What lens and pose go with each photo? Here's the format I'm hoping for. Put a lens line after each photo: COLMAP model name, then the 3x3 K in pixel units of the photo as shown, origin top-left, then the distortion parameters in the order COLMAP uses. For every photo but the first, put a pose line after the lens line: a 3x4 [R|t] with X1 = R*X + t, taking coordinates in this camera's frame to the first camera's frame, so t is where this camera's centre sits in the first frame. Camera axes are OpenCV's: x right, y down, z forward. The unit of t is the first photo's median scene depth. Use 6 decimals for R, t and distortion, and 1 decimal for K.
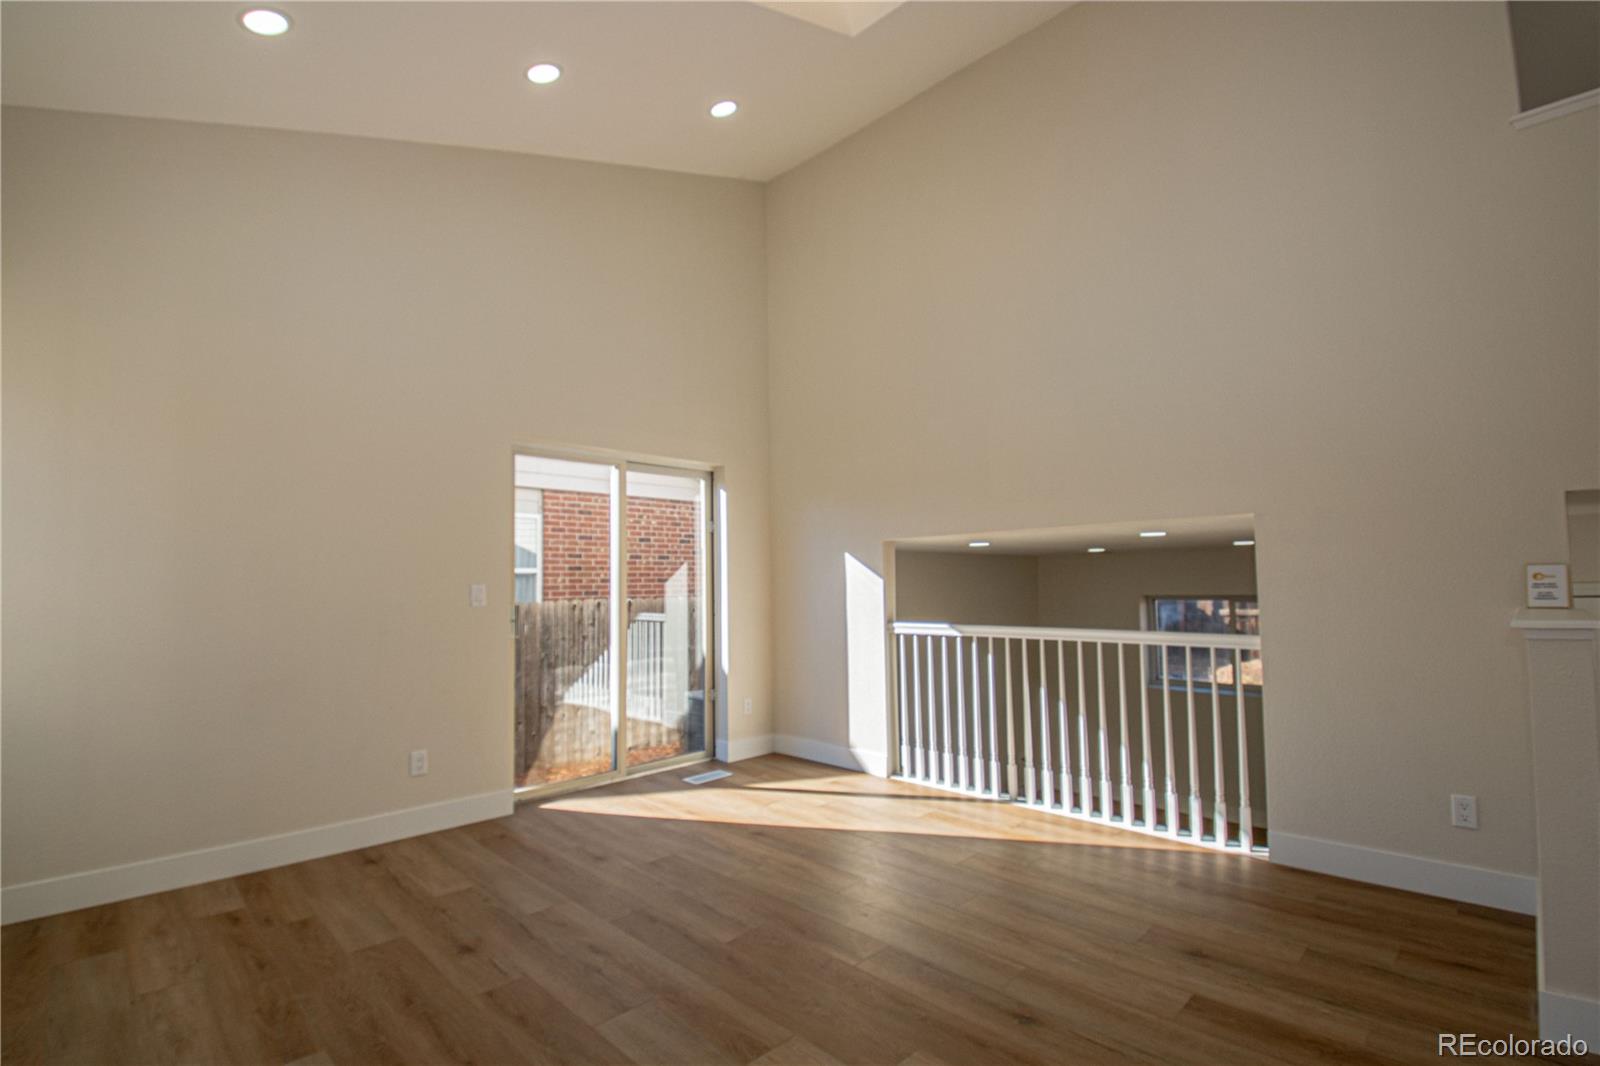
lens RADIAL K [[704.5, 0, 797.1], [0, 704.5, 537.4], [0, 0, 1]] dist [0.021857, -0.030108]
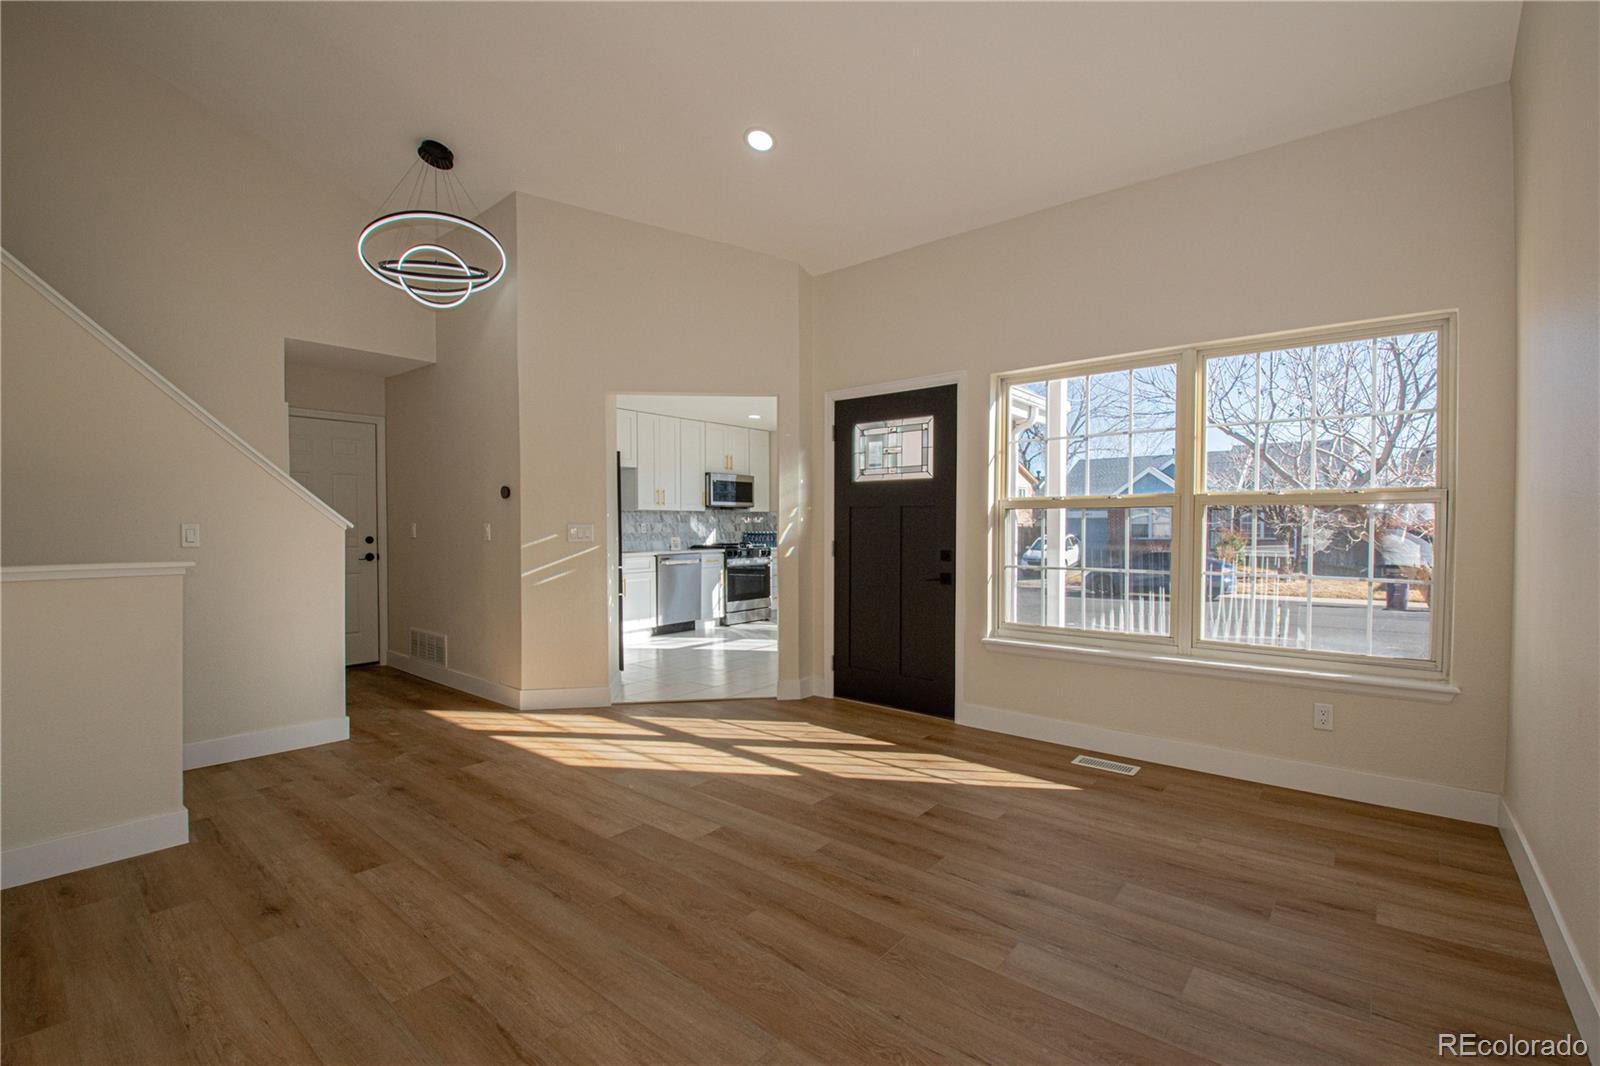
lens RADIAL K [[704.5, 0, 797.1], [0, 704.5, 537.4], [0, 0, 1]] dist [0.021857, -0.030108]
pose [[-0.995357, 0.017830, -0.094590, -0.076954], [0.022600, 0.998514, -0.049595, 0.133554], [0.093565, -0.051502, -0.994280, 2.011532]]
